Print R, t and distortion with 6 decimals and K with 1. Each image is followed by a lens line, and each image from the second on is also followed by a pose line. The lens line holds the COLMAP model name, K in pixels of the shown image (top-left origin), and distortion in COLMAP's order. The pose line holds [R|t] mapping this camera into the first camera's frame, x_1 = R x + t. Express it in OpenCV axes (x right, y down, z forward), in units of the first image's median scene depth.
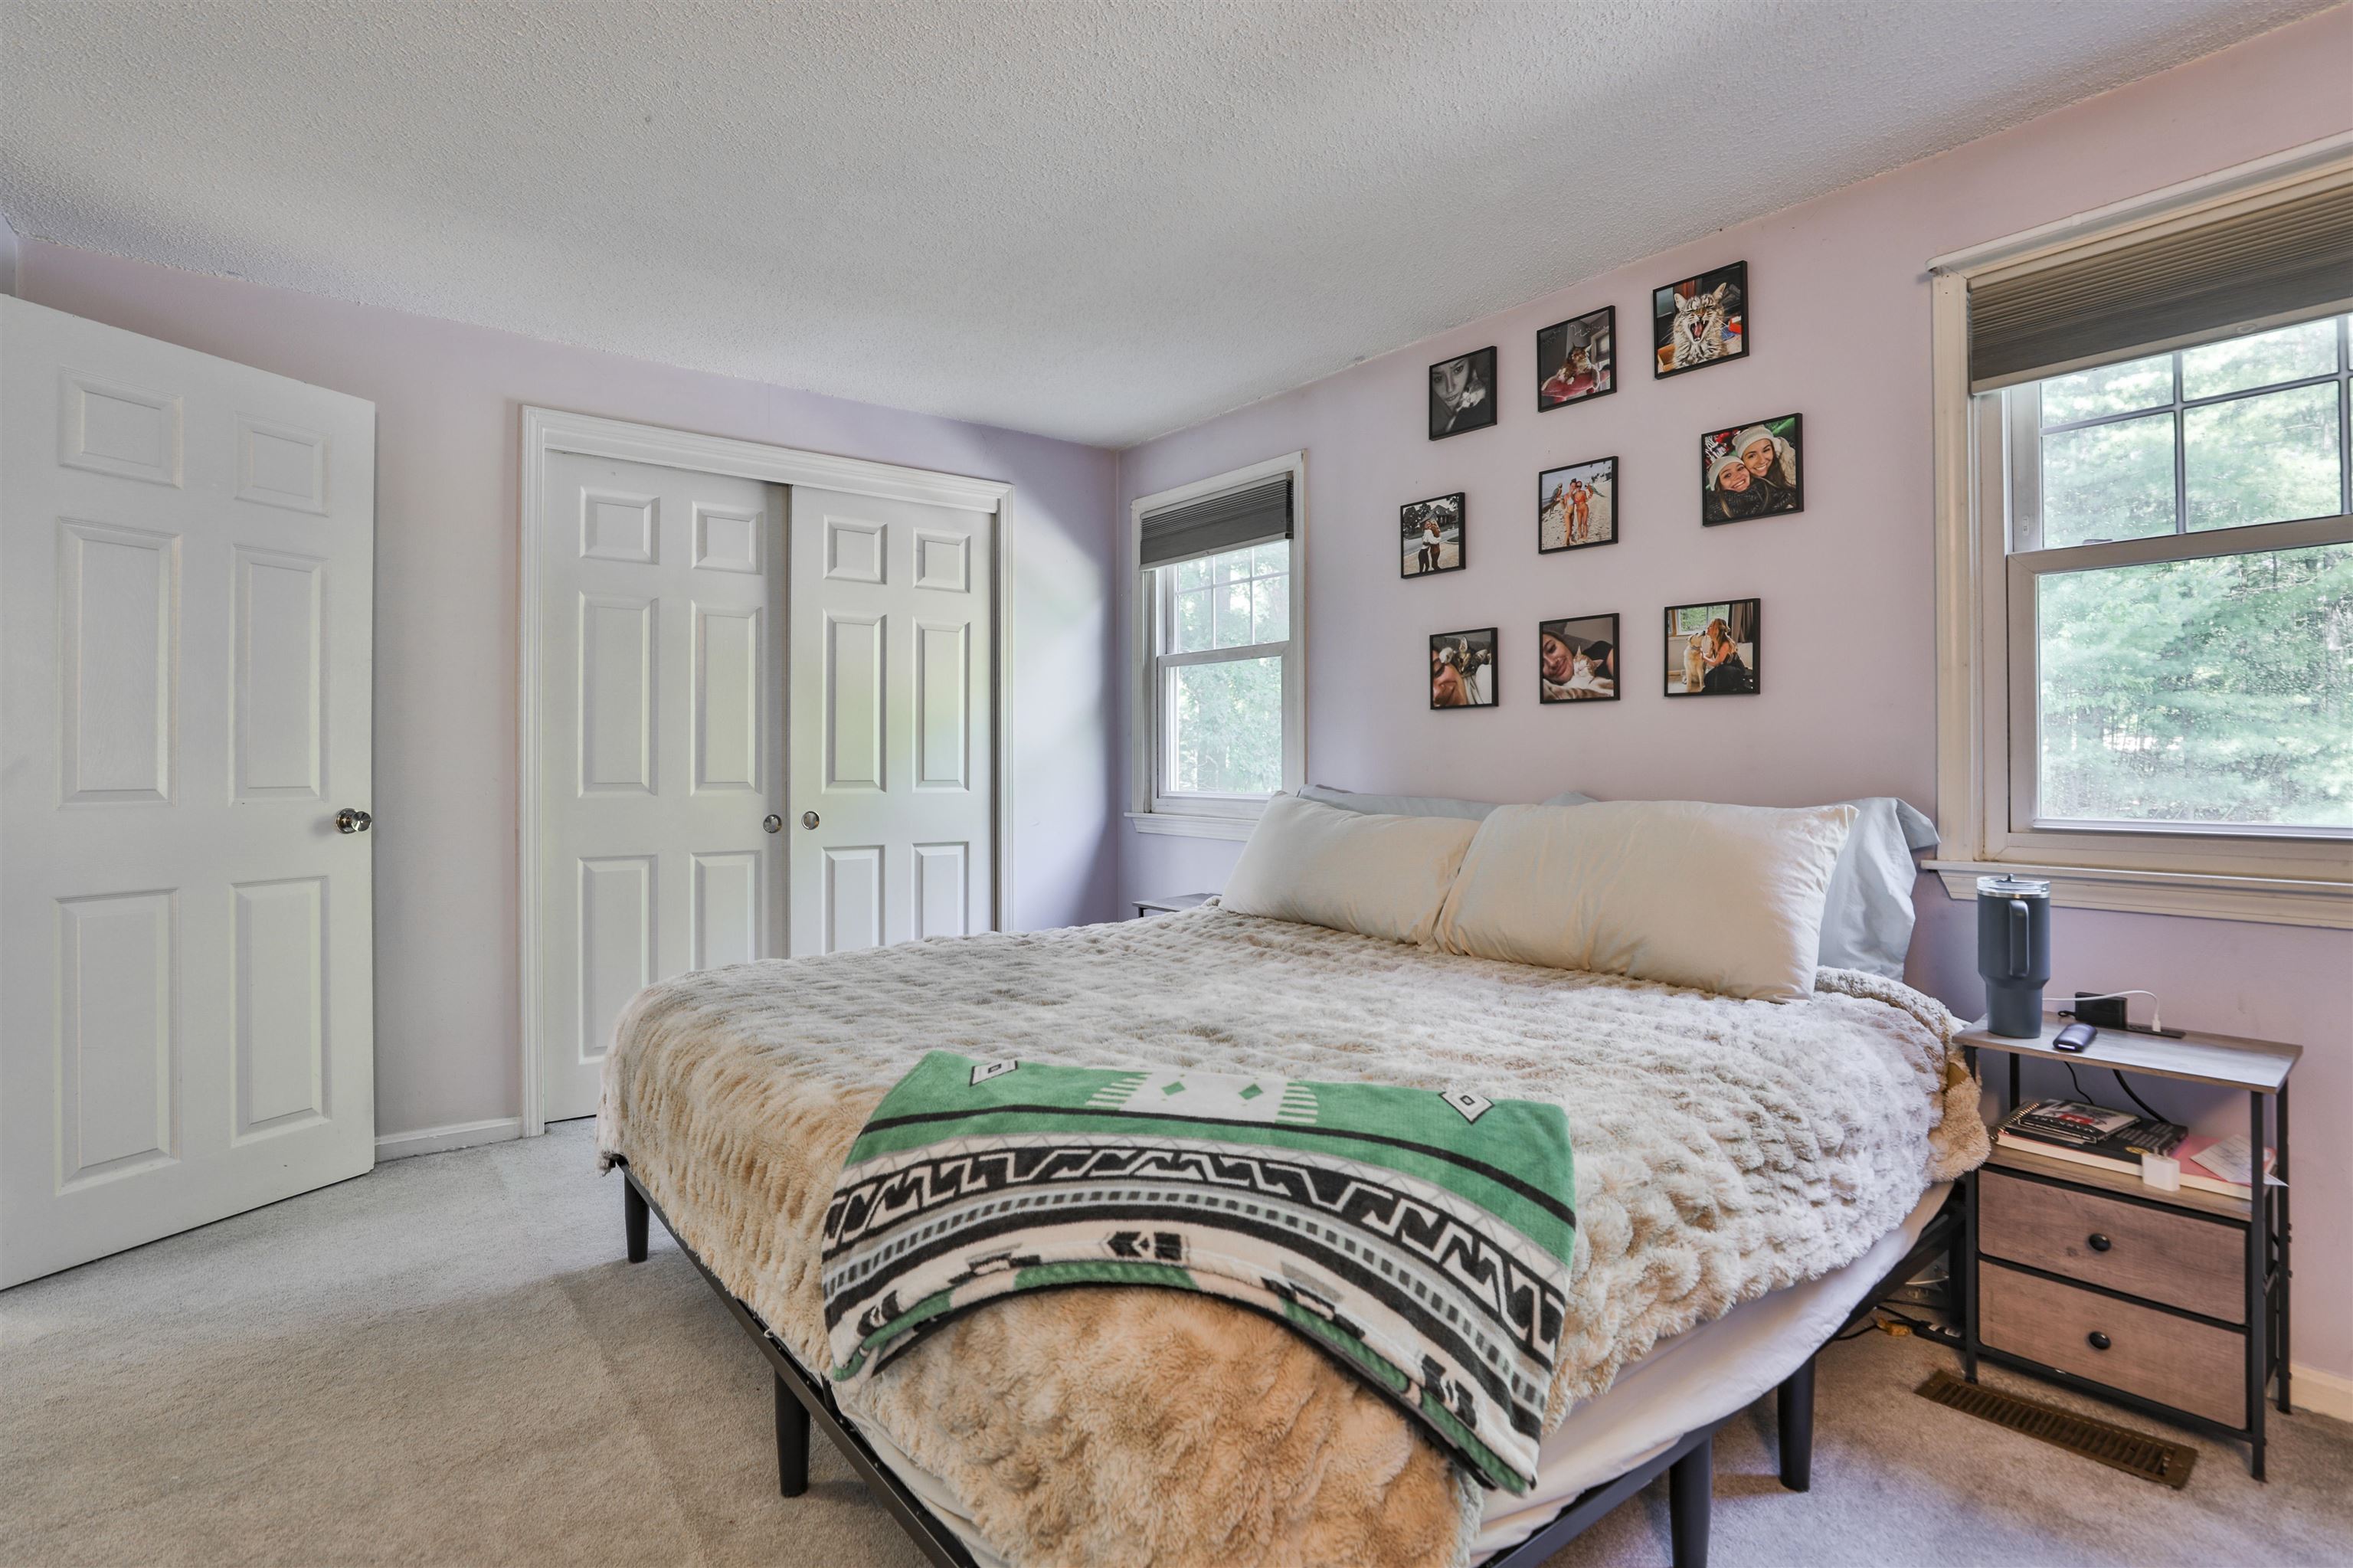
lens RADIAL K [[1096.2, 0, 1172.7], [0, 1096.2, 768.7], [0, 0, 1]] dist [-0.037462, 0.009968]
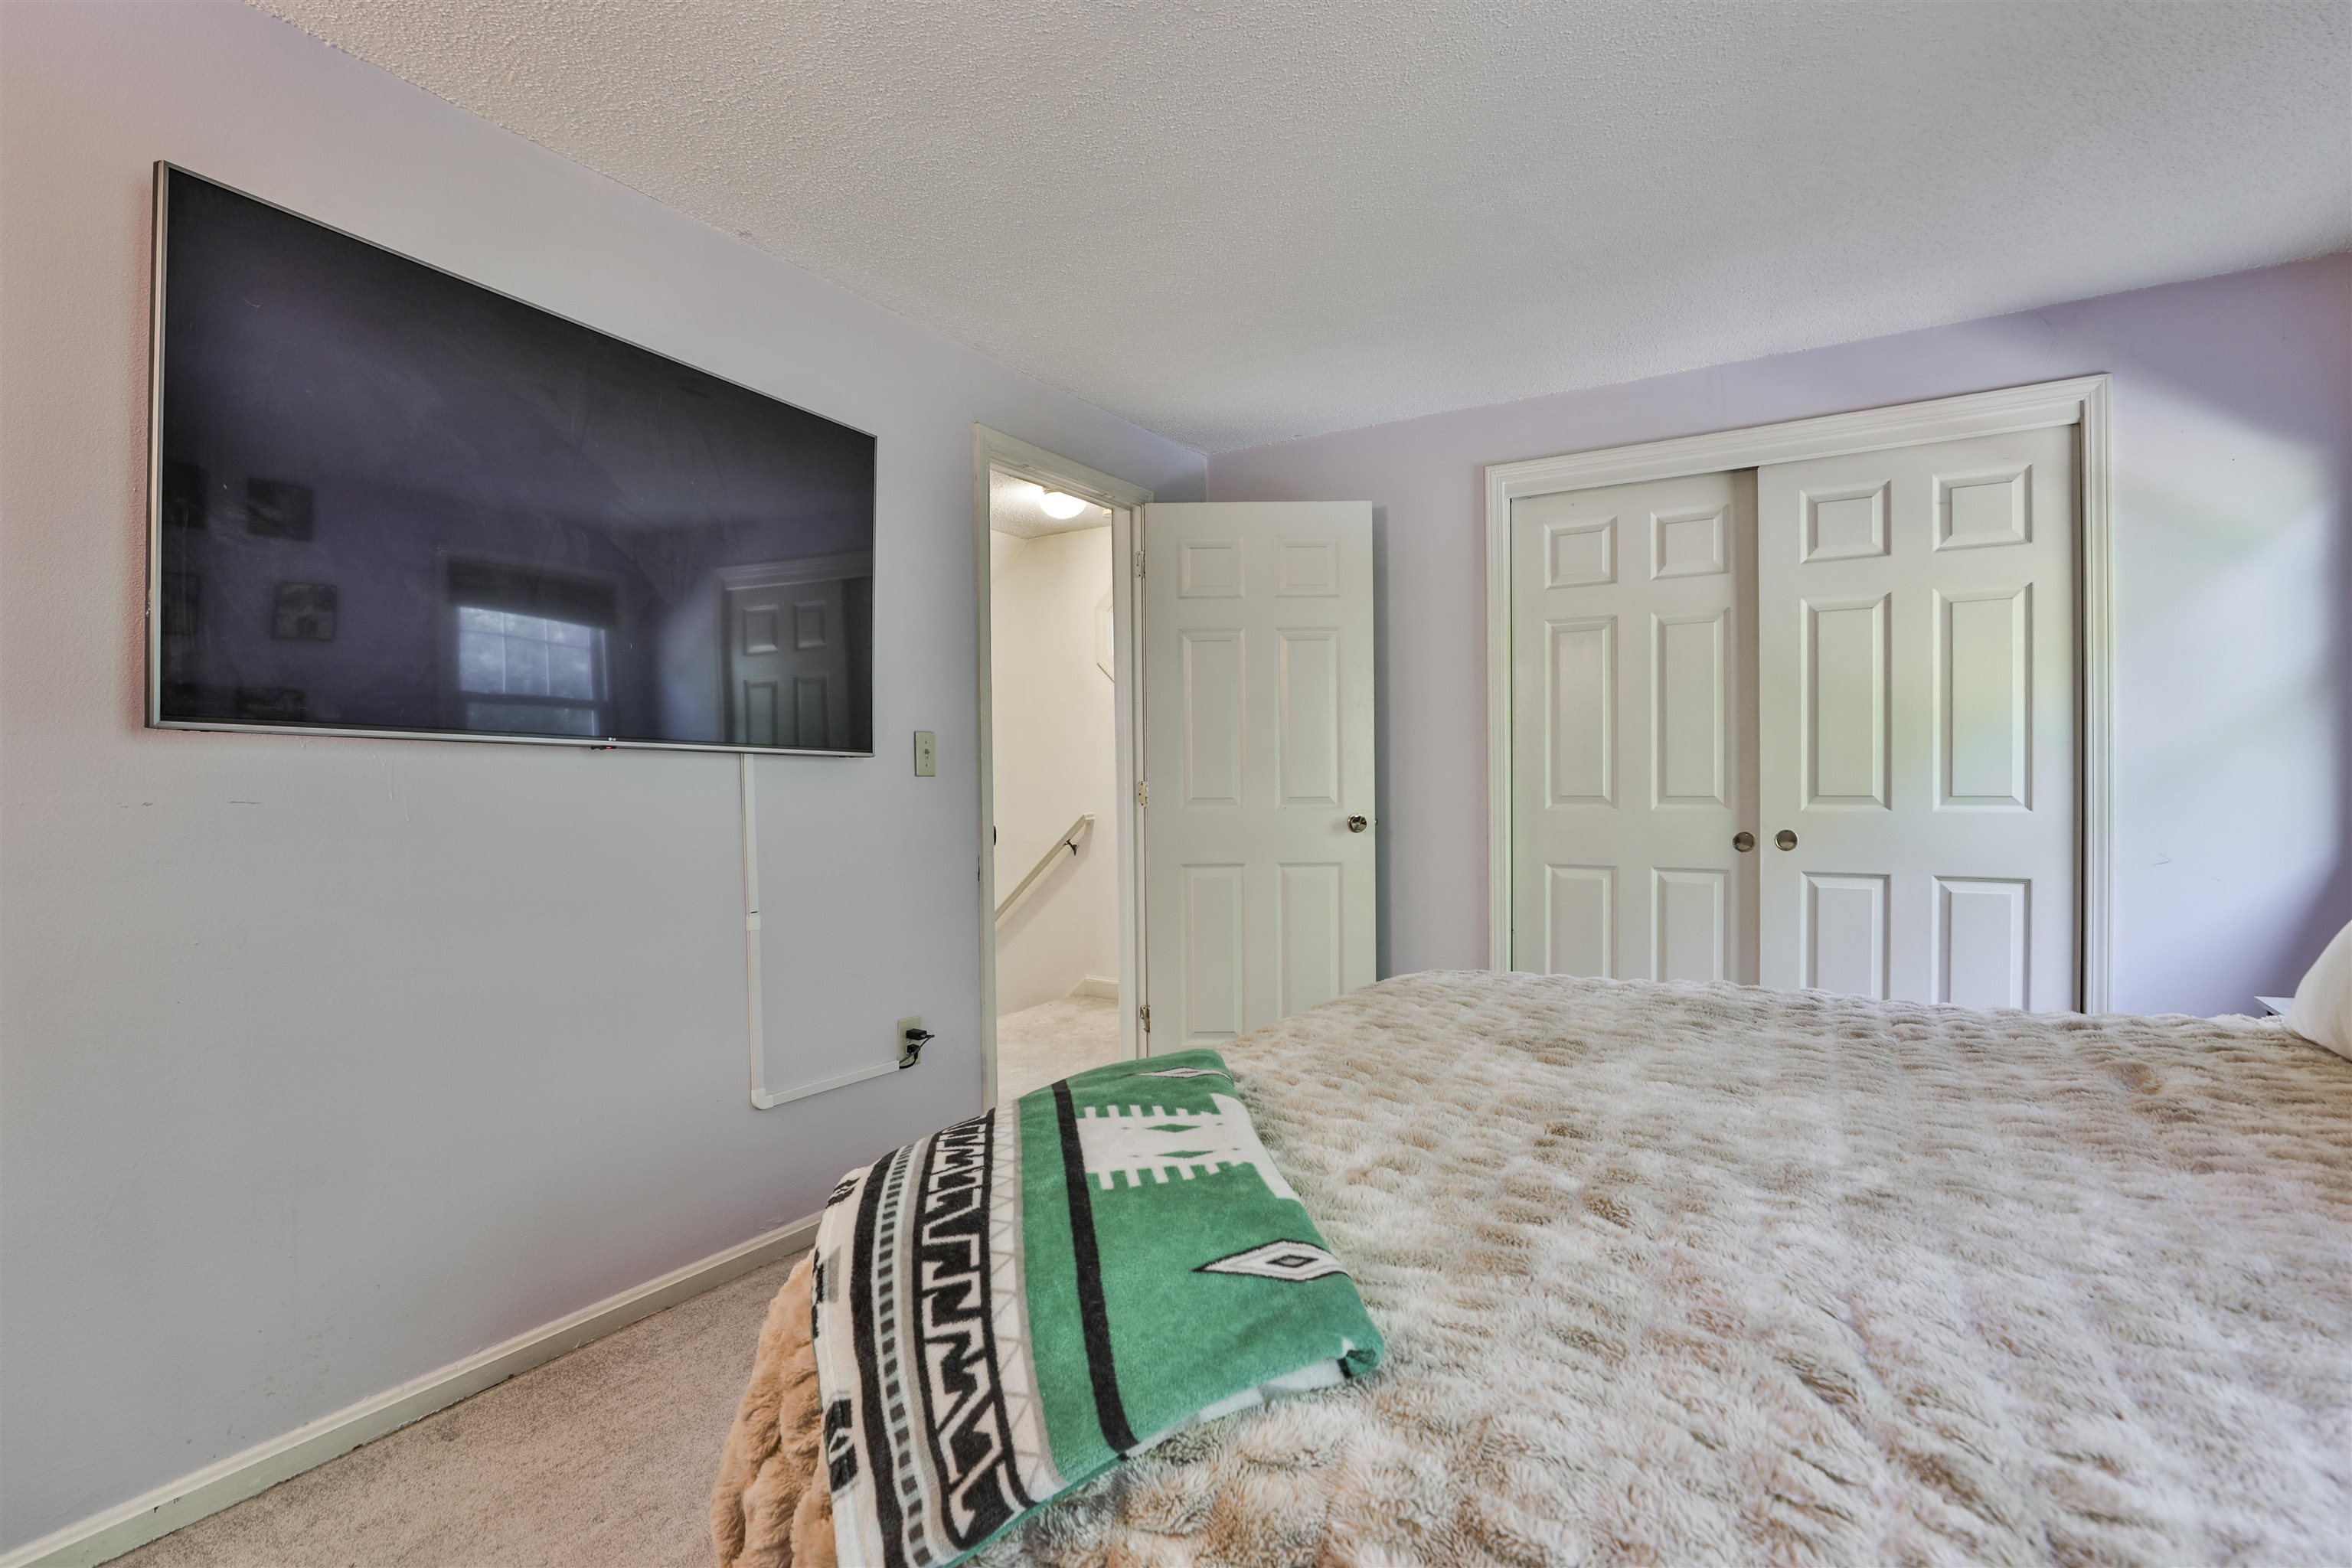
lens RADIAL K [[1095.7, 0, 1186.4], [0, 1095.7, 784.8], [0, 0, 1]] dist [-0.037462, 0.009968]
pose [[0.370505, 0.002883, -0.928826, 1.129868], [0.004309, 0.999979, 0.004823, -0.014755], [0.928820, -0.005789, 0.370485, 0.838134]]
